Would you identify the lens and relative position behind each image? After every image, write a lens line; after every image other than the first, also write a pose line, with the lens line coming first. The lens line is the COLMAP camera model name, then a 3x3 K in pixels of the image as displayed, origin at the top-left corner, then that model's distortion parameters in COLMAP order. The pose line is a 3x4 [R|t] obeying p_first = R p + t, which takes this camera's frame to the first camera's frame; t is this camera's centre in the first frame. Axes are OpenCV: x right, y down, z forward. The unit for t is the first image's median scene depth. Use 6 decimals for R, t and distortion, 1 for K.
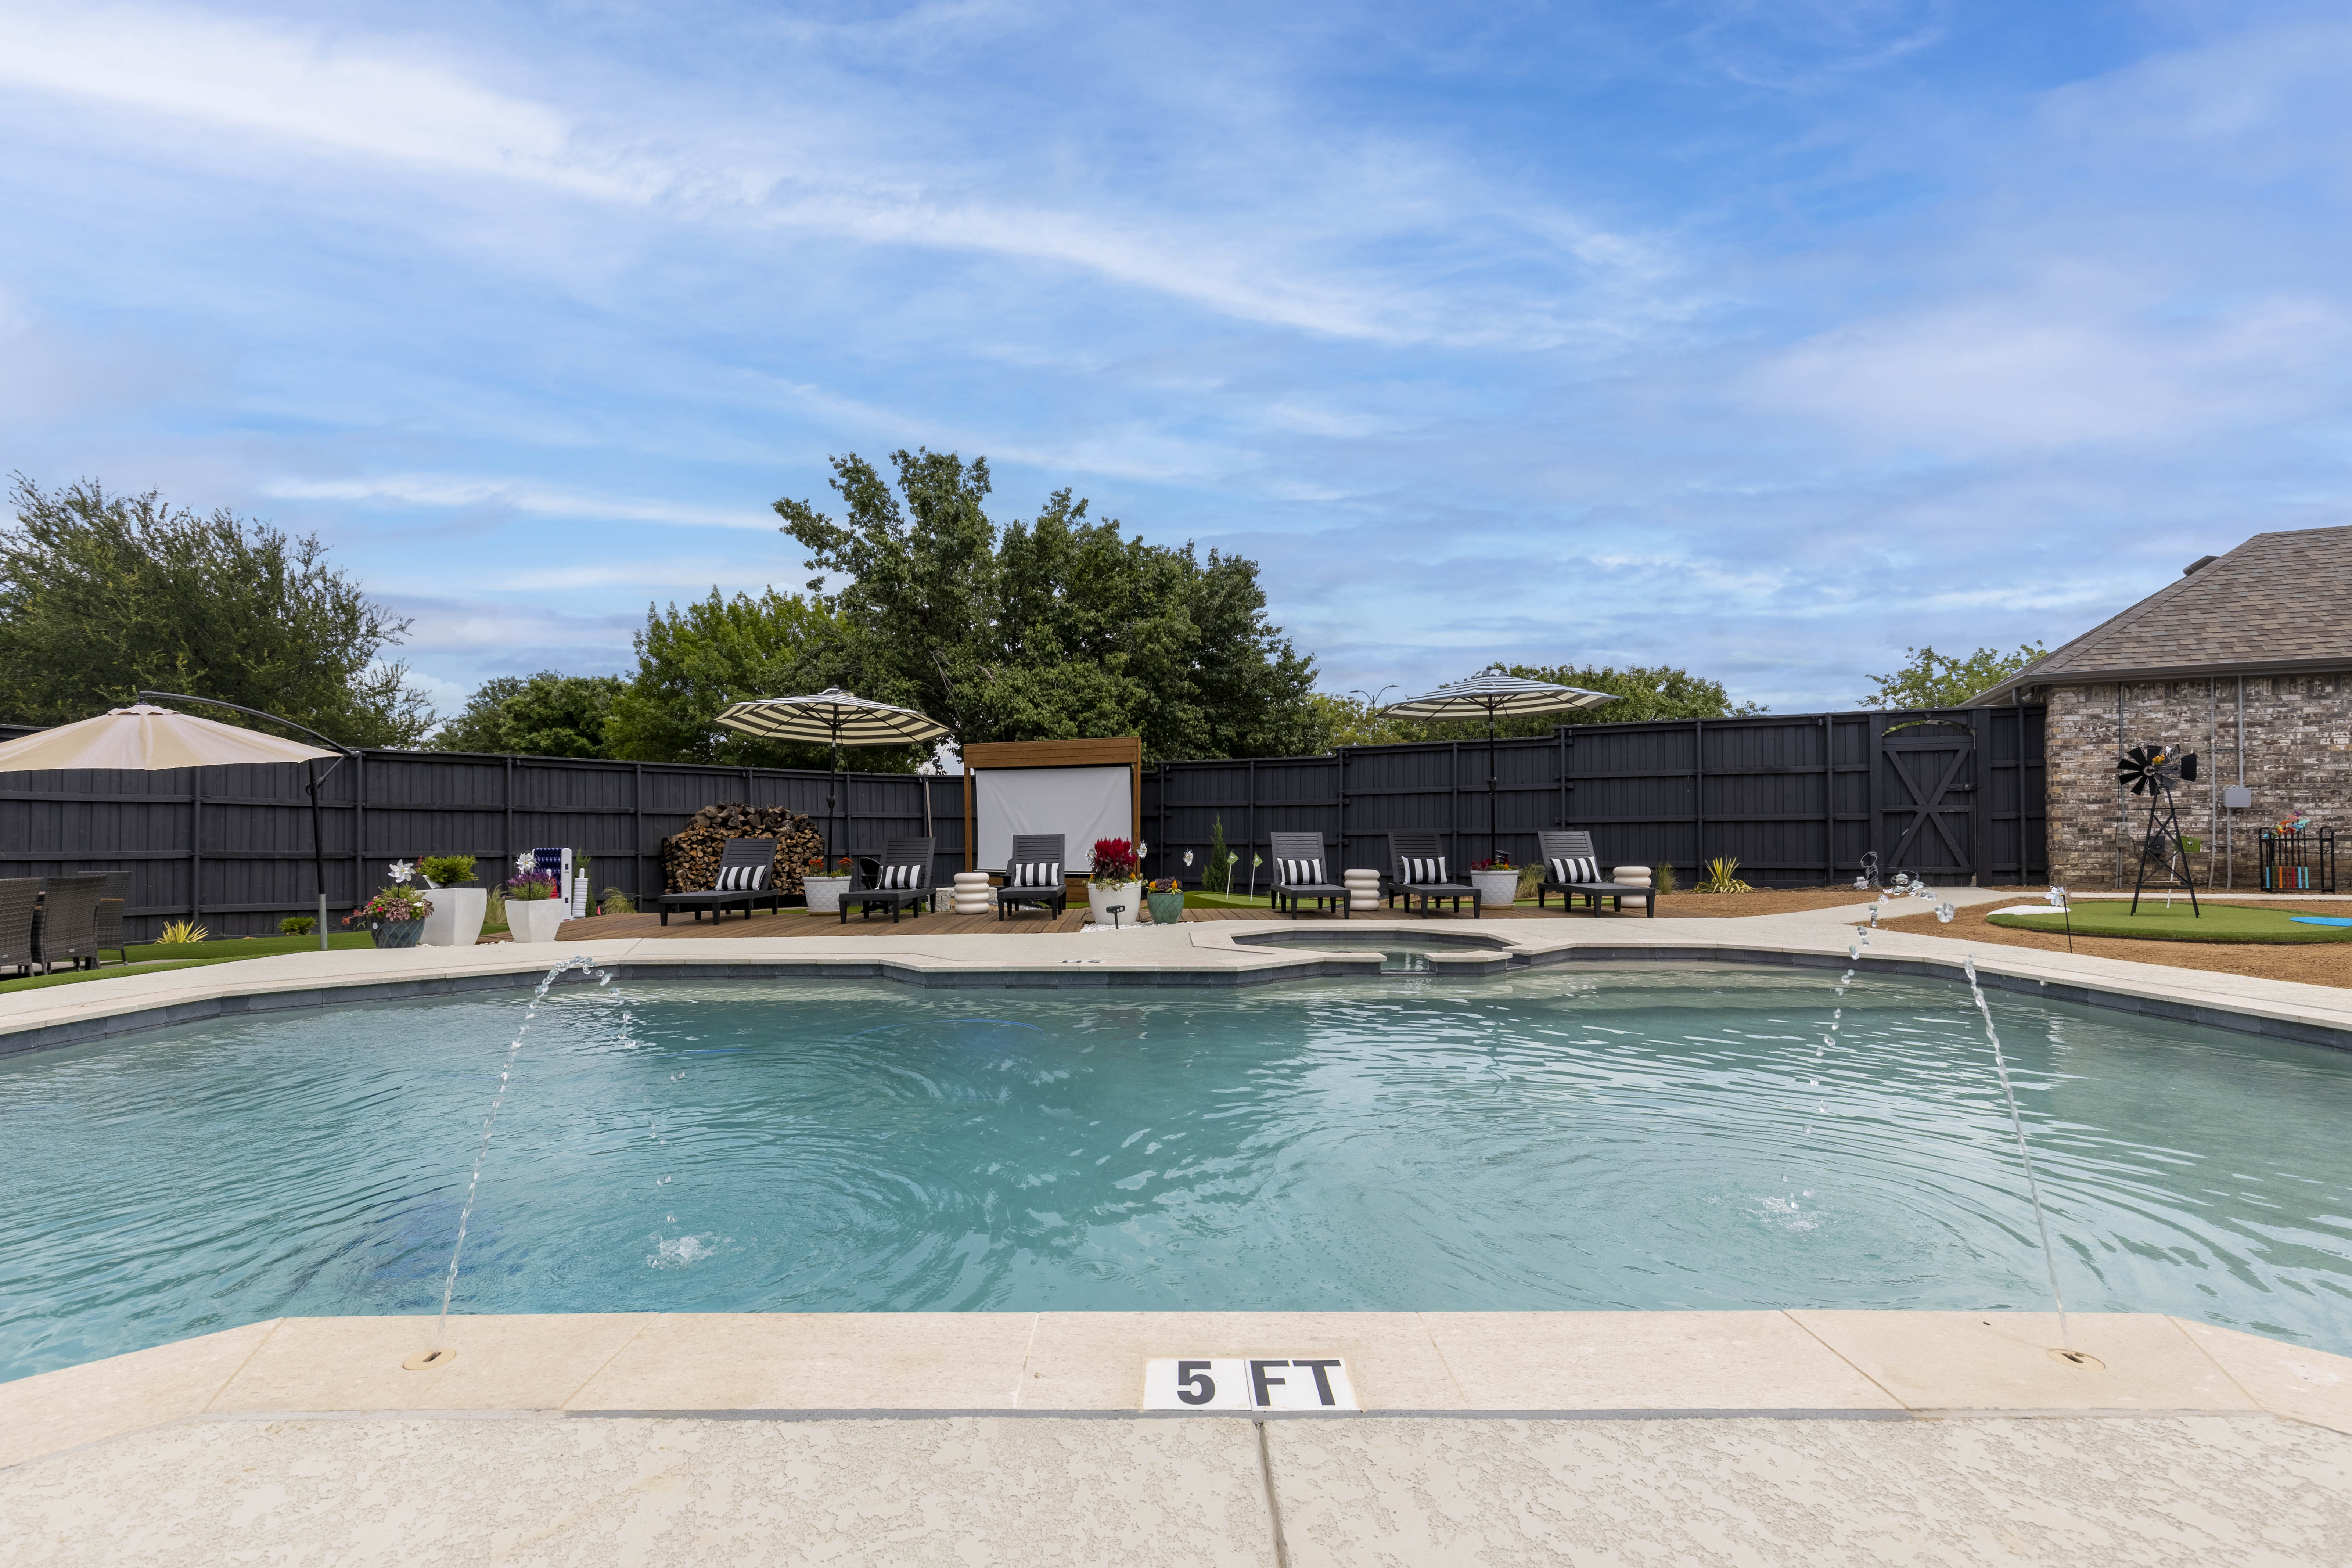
lens RADIAL K [[1109.8, 0, 1155.9], [0, 1109.8, 826.6], [0, 0, 1]] dist [0.013513, -0.002653]
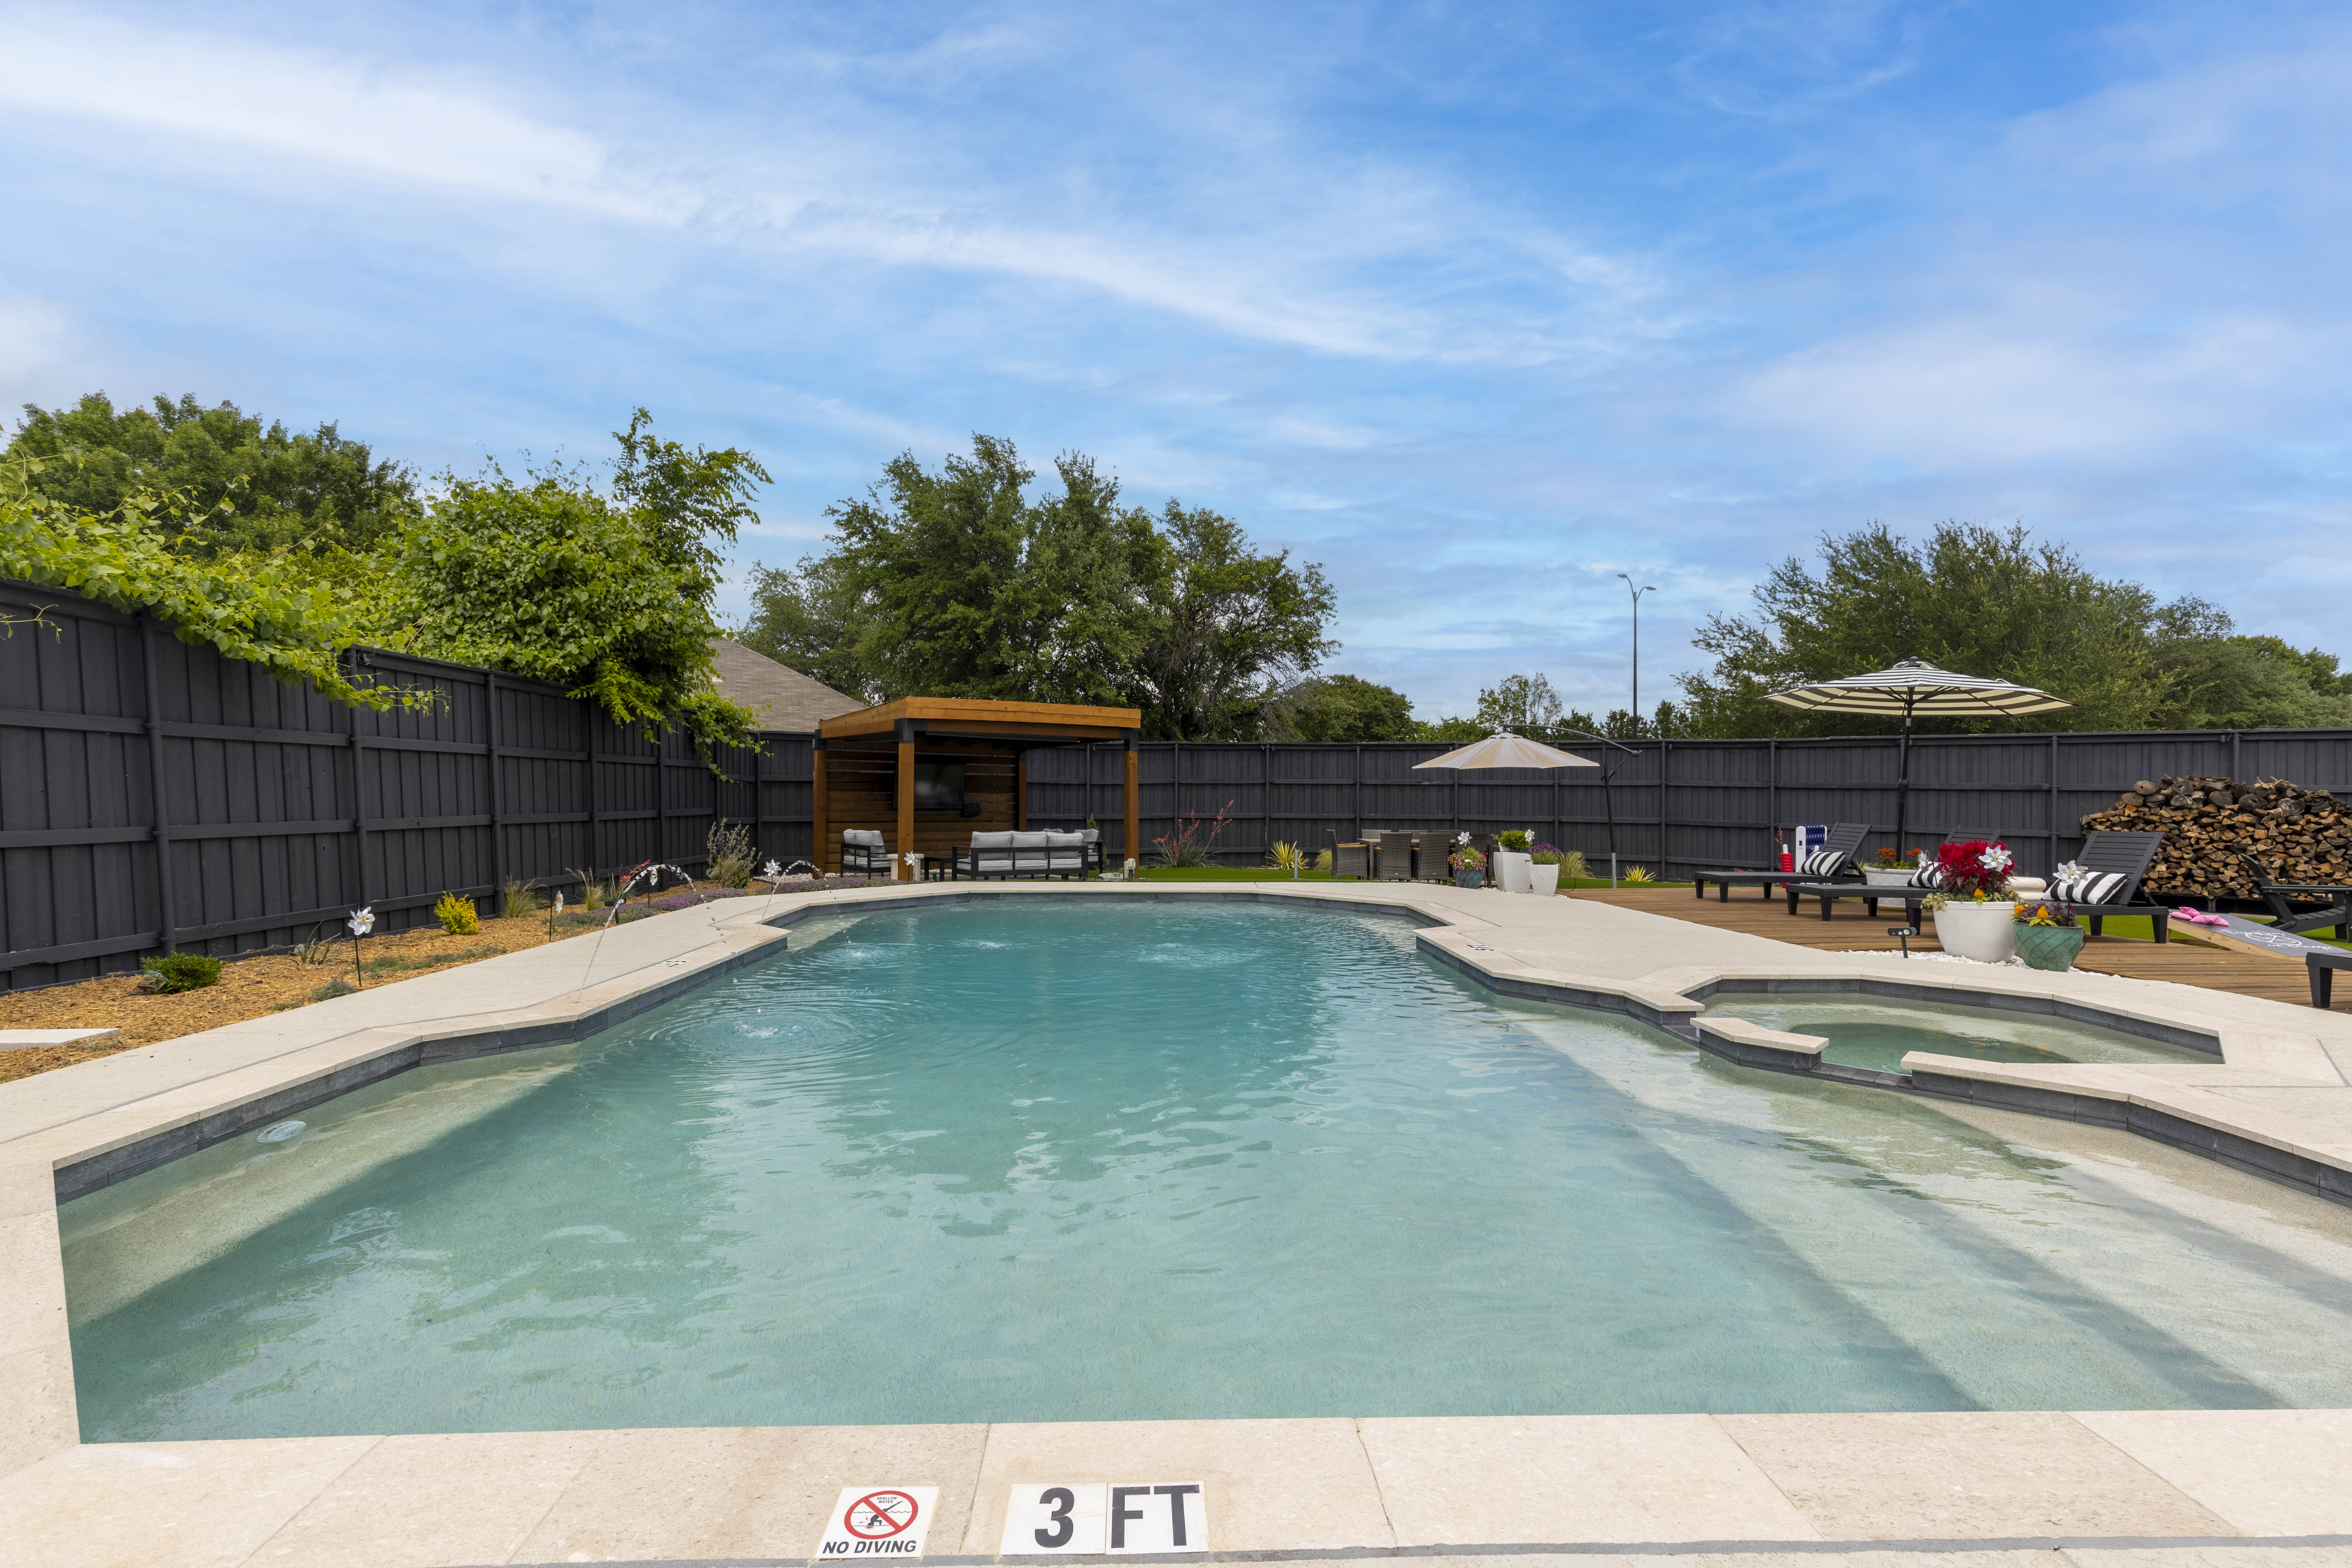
lens RADIAL K [[1056.7, 0, 1164.7], [0, 1056.7, 778.3], [0, 0, 1]] dist [0.008406, -0.000933]
pose [[0.023893, -0.010588, -0.999658, 0.431733], [0.000650, 0.999944, -0.010576, -0.014623], [0.999714, -0.000397, 0.023898, 0.291235]]
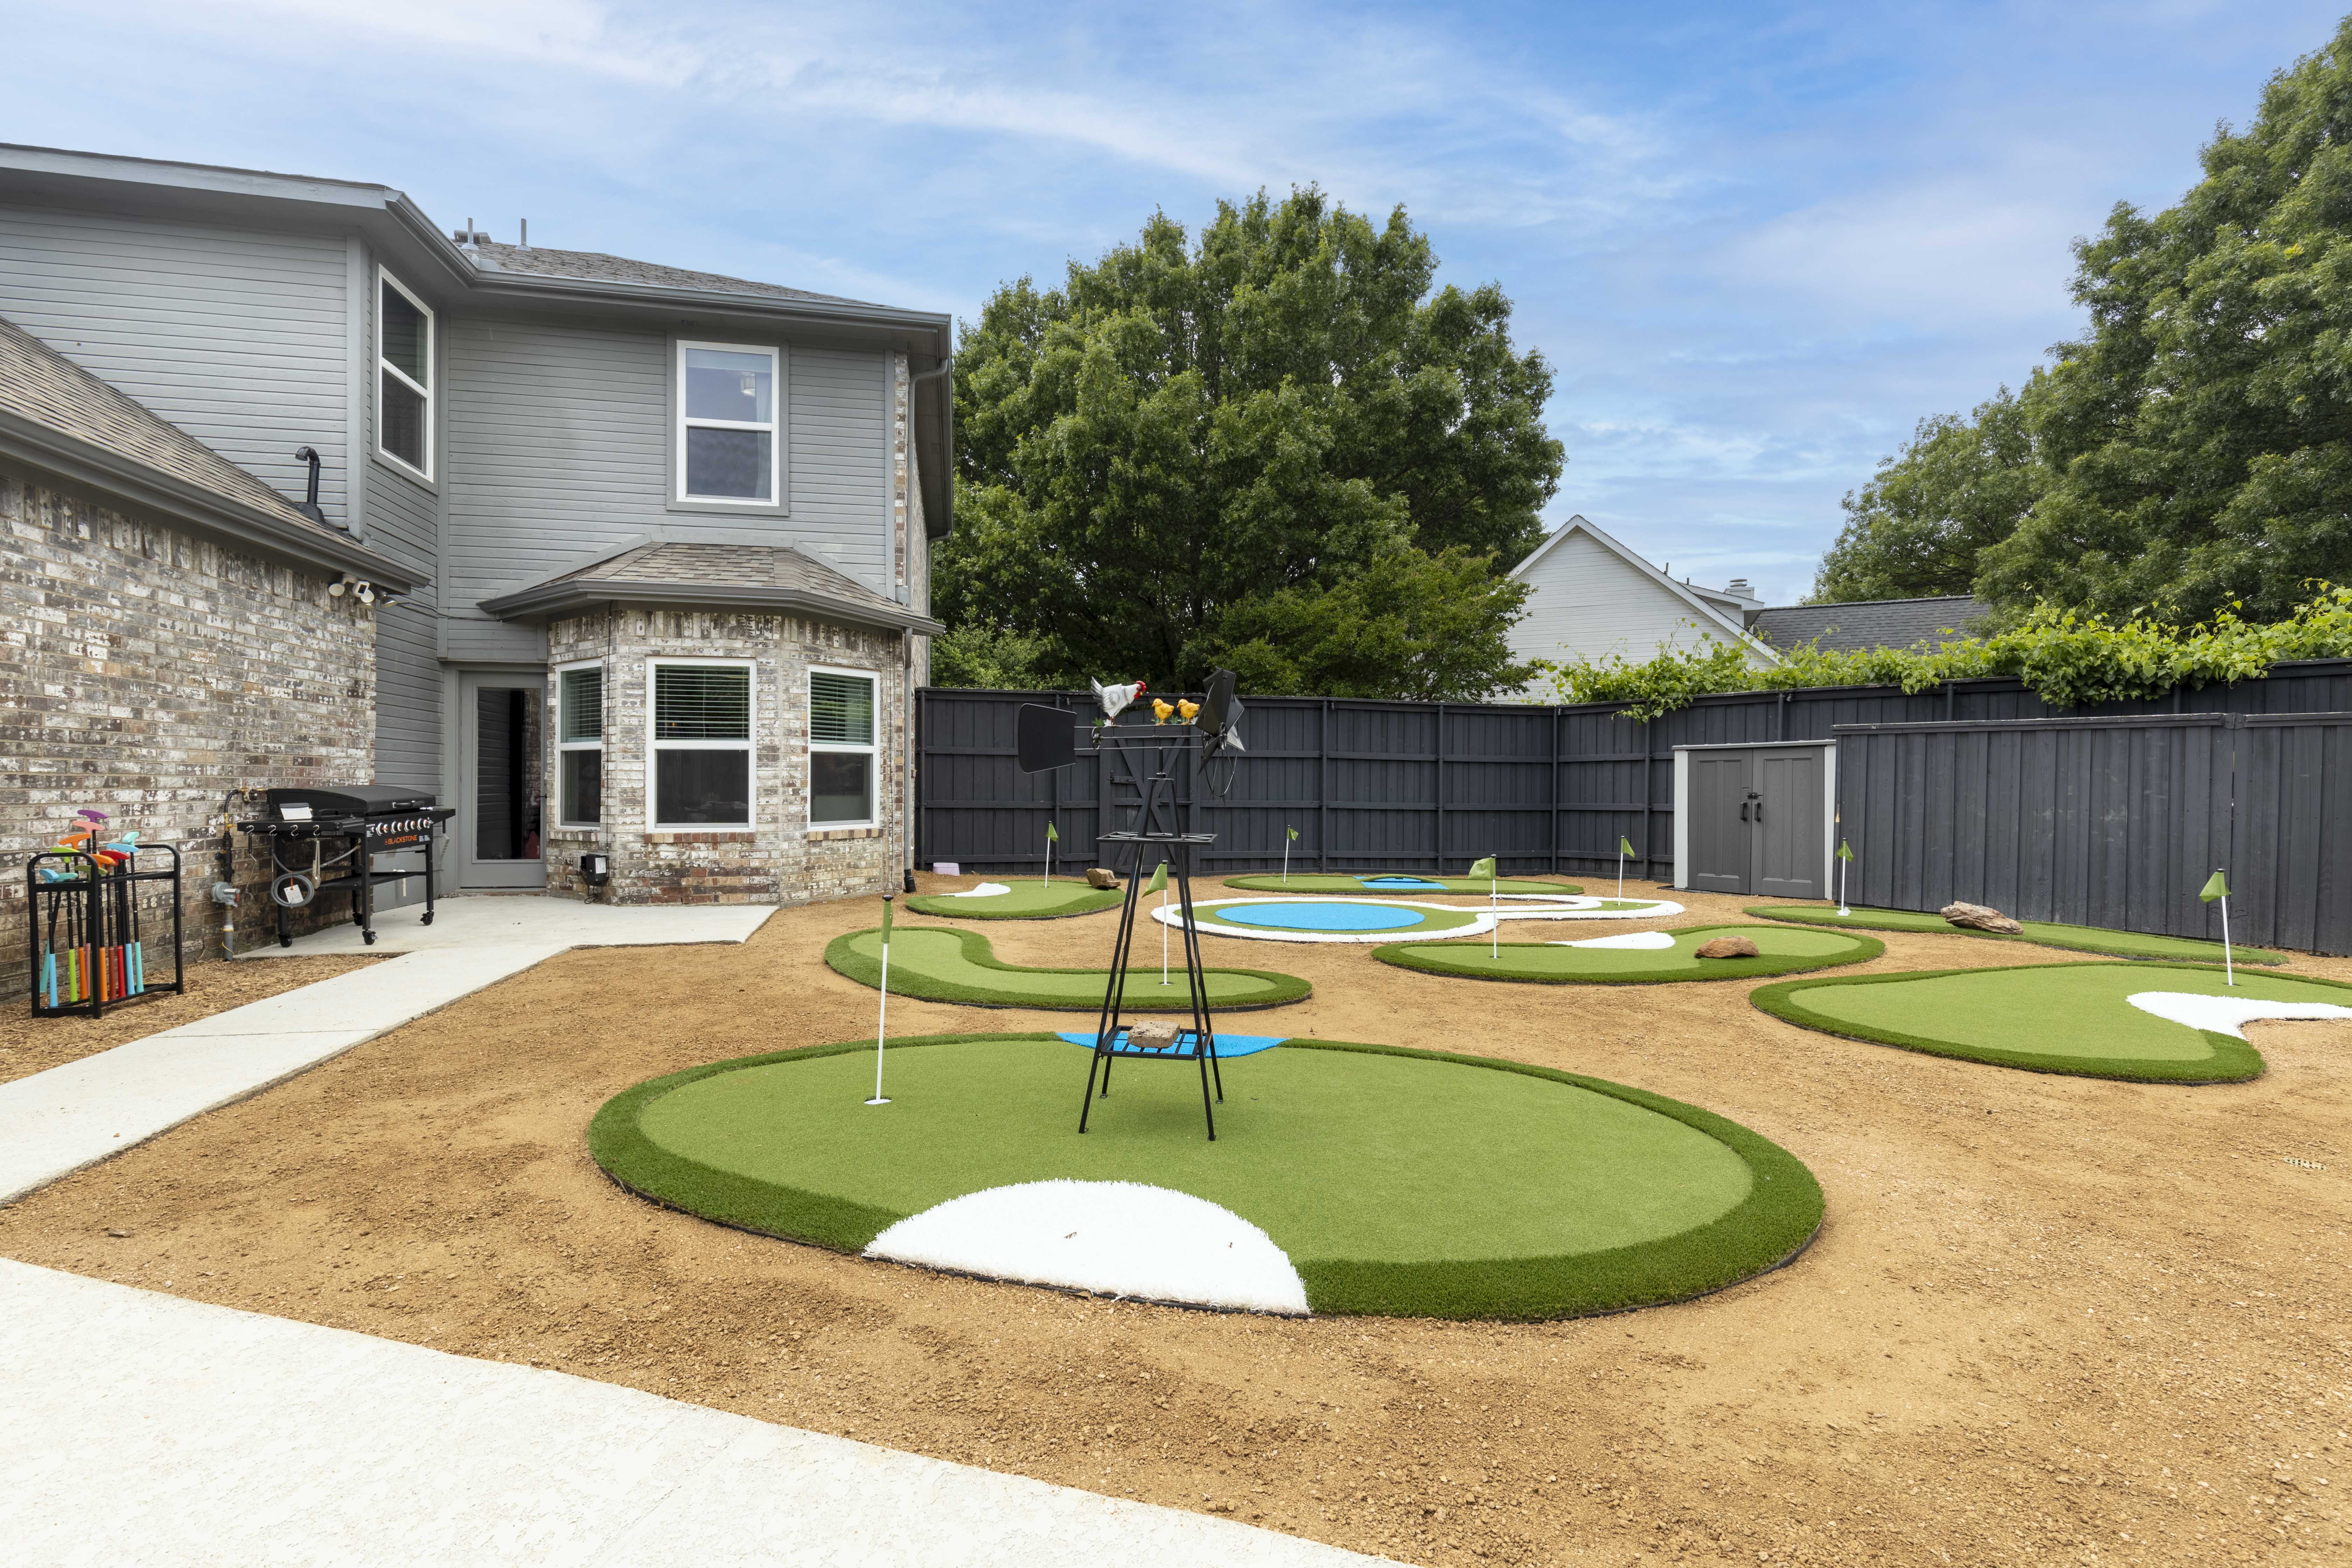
lens RADIAL K [[1056.6, 0, 1169.9], [0, 1056.6, 783.3], [0, 0, 1]] dist [0.008406, -0.000933]
pose [[-0.604237, 0.002435, 0.796801, 0.386673], [-0.007854, 0.999929, -0.009012, -0.019934], [-0.796766, -0.011704, -0.604175, 0.773396]]
